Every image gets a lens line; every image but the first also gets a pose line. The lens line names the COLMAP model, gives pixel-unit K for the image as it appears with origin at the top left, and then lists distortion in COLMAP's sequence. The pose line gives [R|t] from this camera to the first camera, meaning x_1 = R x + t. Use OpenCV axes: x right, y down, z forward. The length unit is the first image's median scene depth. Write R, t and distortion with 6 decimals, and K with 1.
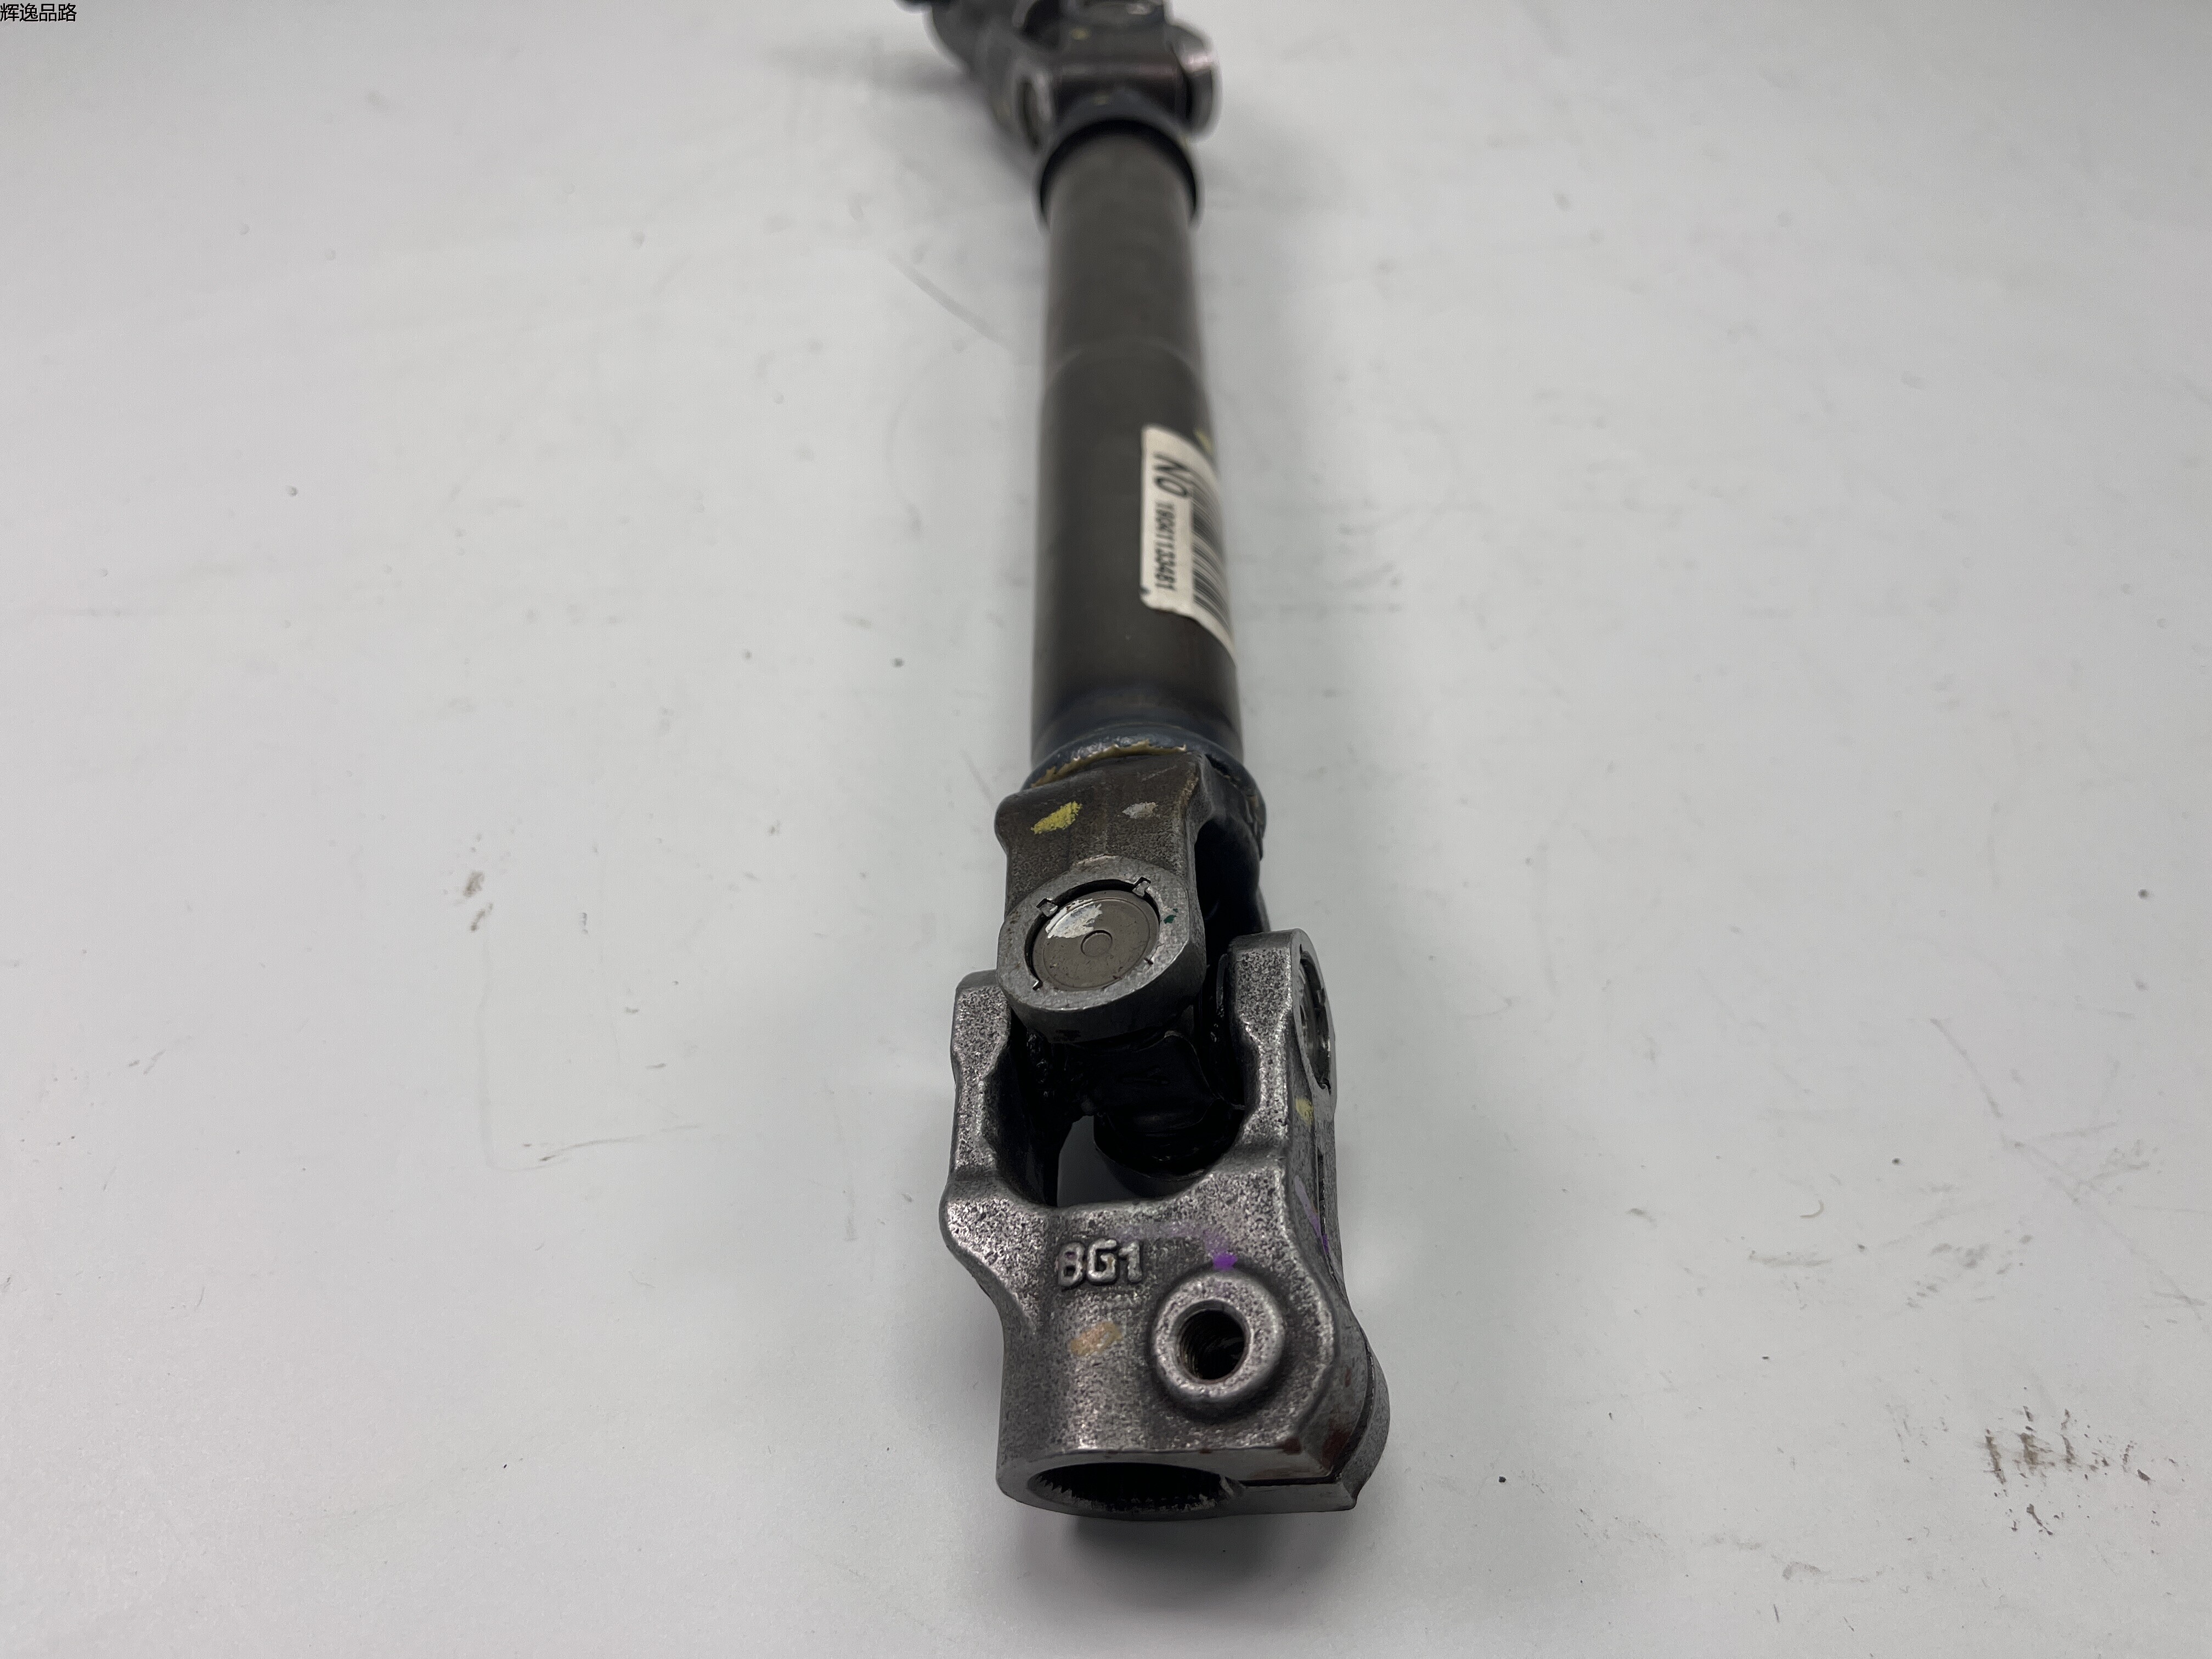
lens RADIAL K [[1736.8, 0, 1124.5], [0, 1736.8, 823.3], [0, 0, 1]] dist [0.067383, -0.140966]
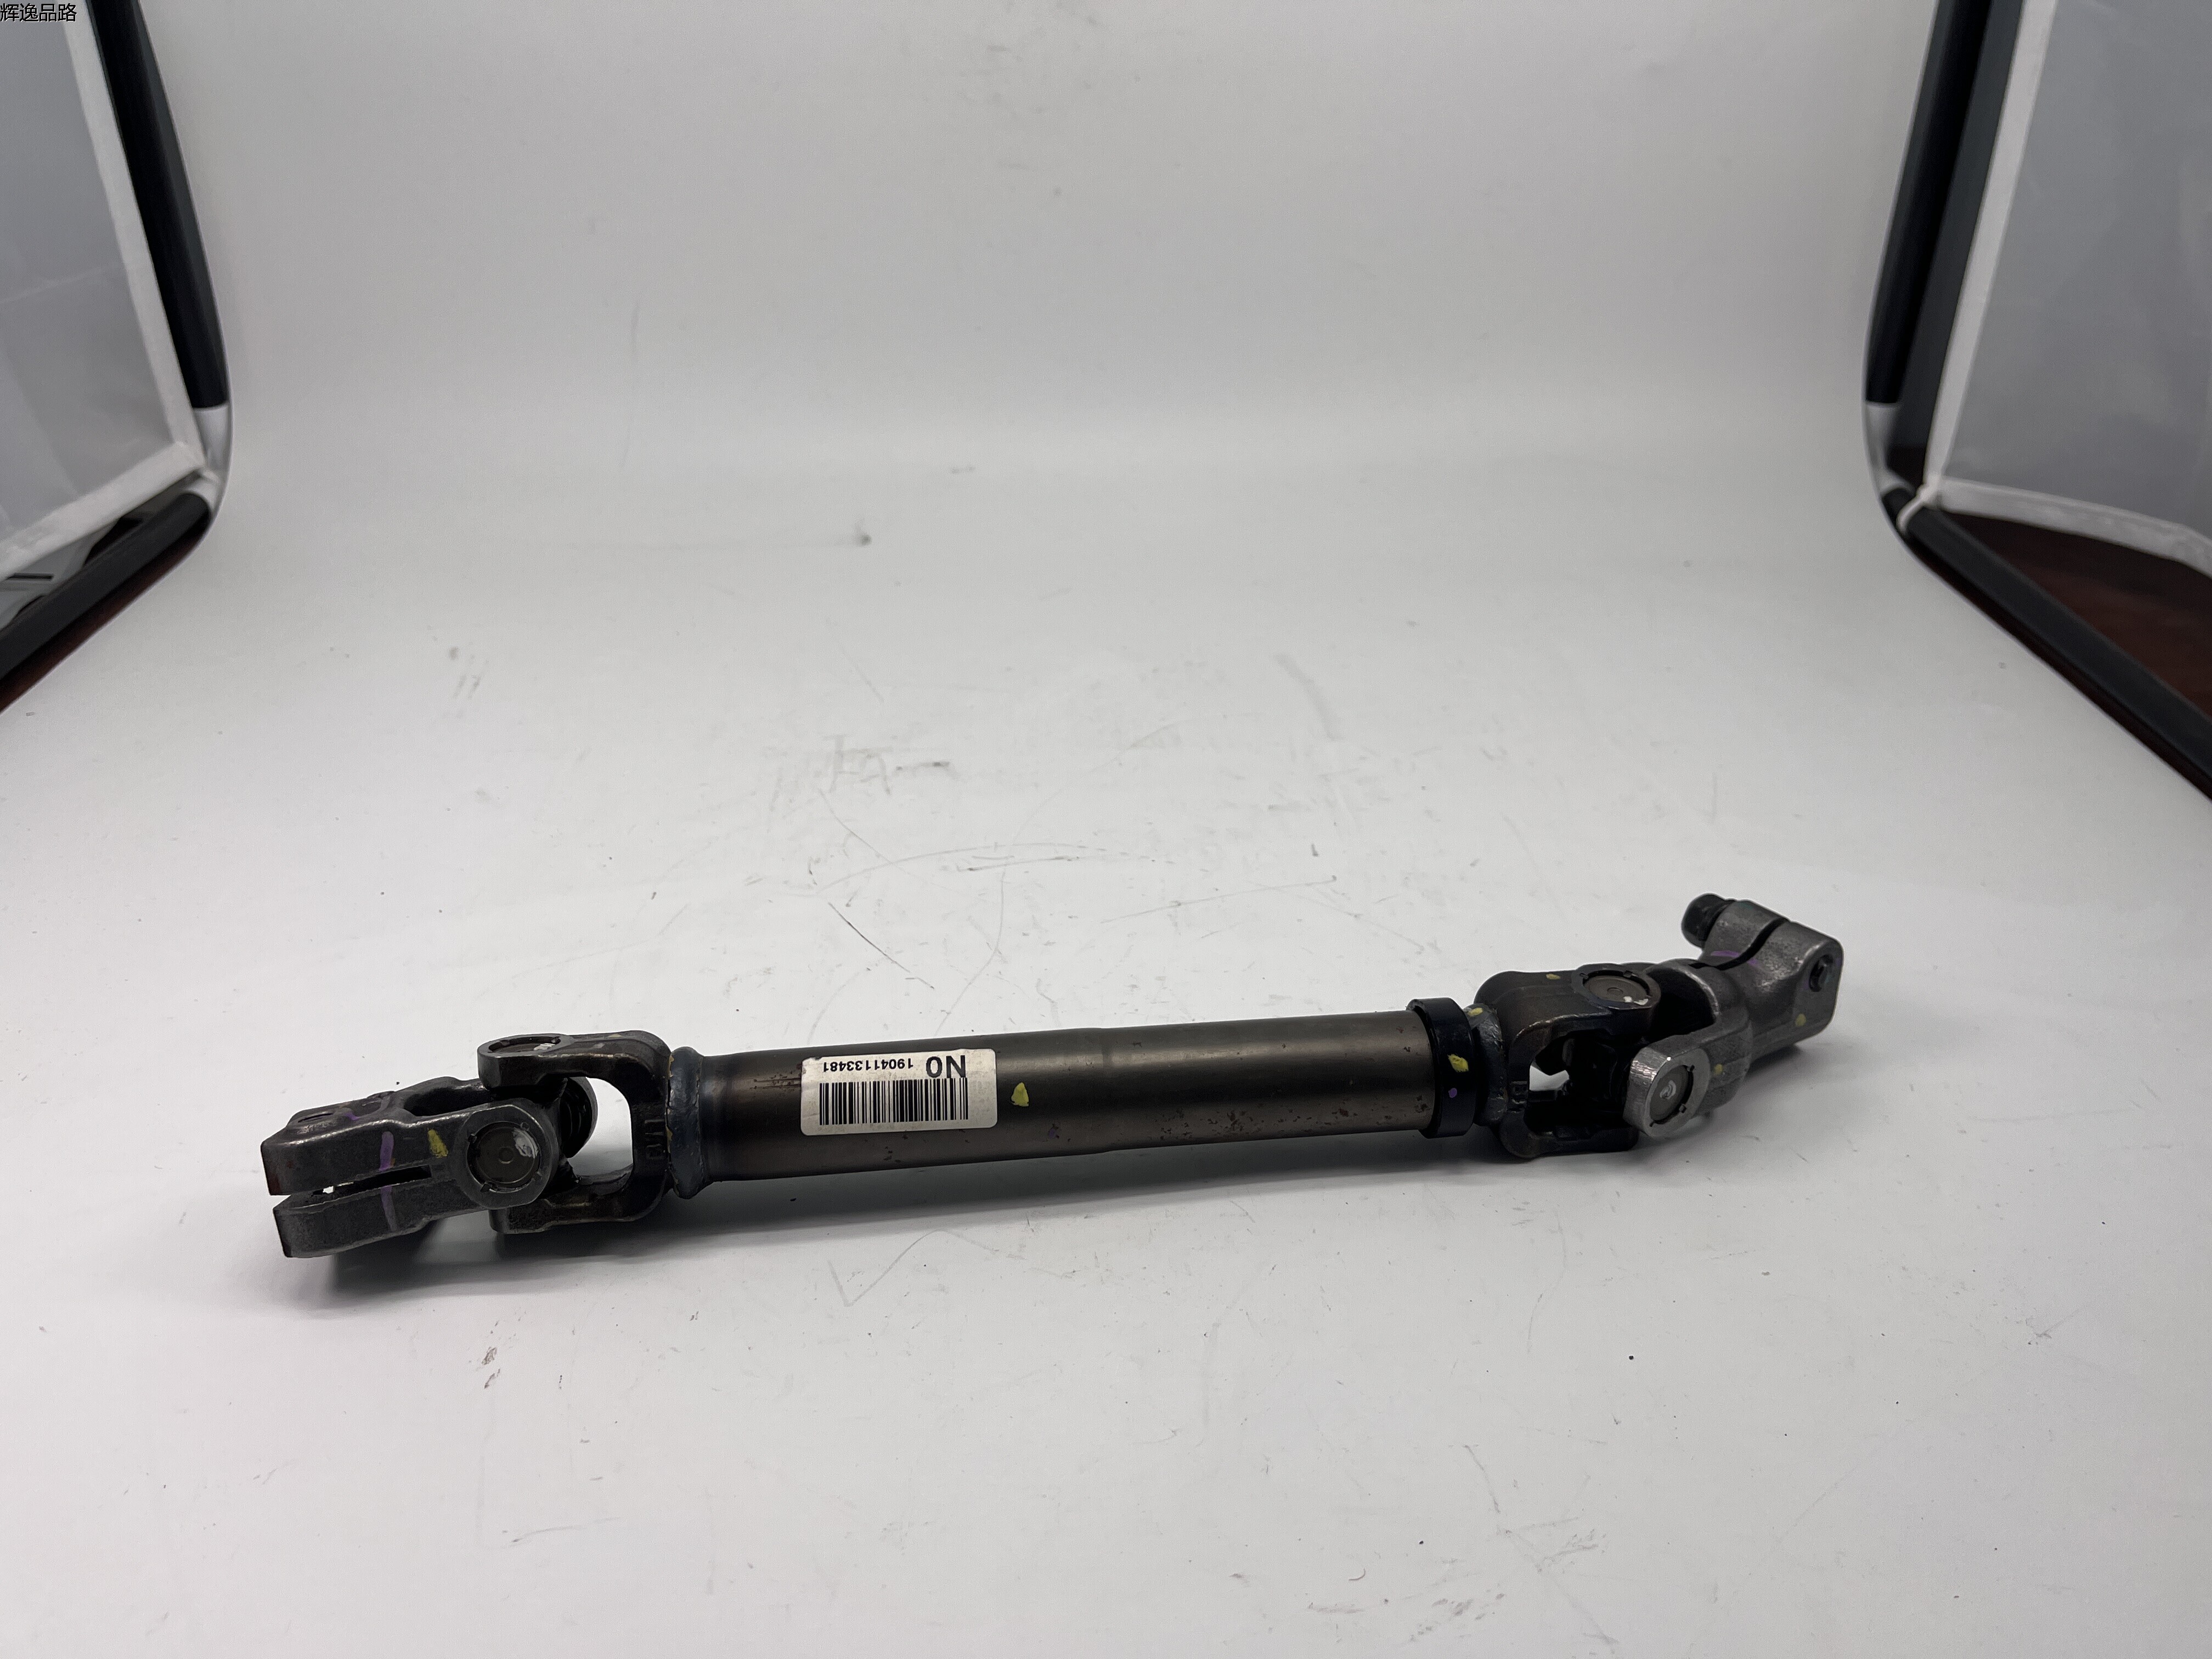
lens RADIAL K [[1703.4, 0, 1122.0], [0, 1703.4, 817.5], [0, 0, 1]] dist [0.051519, -0.067128]
pose [[0.999570, -0.014140, -0.025701, 0.243843], [0.006062, 0.956815, -0.290634, 0.027627], [0.028700, 0.290353, 0.956489, -0.600562]]
